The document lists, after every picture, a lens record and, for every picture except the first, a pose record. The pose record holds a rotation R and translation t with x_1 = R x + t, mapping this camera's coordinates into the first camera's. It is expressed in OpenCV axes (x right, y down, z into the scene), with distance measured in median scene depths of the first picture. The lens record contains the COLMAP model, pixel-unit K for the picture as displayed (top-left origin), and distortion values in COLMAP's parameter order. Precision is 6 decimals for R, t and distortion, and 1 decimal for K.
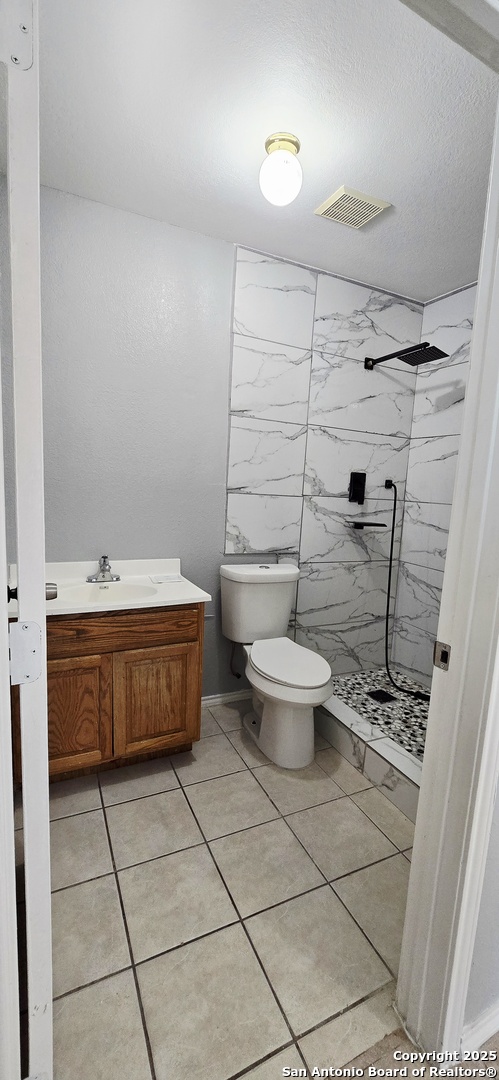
lens RADIAL K [[444.4, 0, 251.2], [0, 444.4, 546.7], [0, 0, 1]] dist [-0.003368, -0.000947]
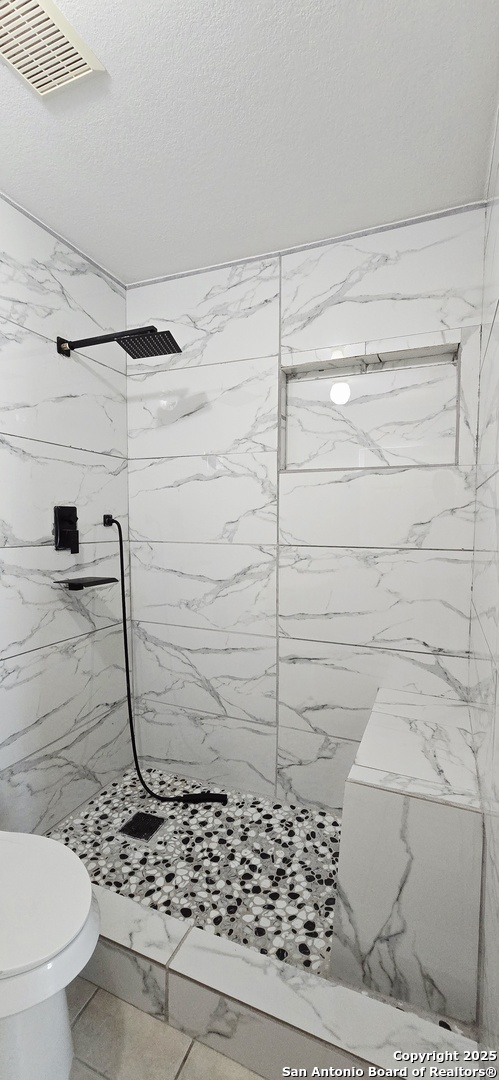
lens RADIAL K [[444.4, 0, 261.9], [0, 444.4, 545.6], [0, 0, 1]] dist [-0.003368, -0.000947]
pose [[0.739572, -0.092171, 0.666737, 0.009308], [0.128717, 0.991665, -0.005688, -0.066971], [-0.660655, 0.090027, 0.745272, 0.314940]]
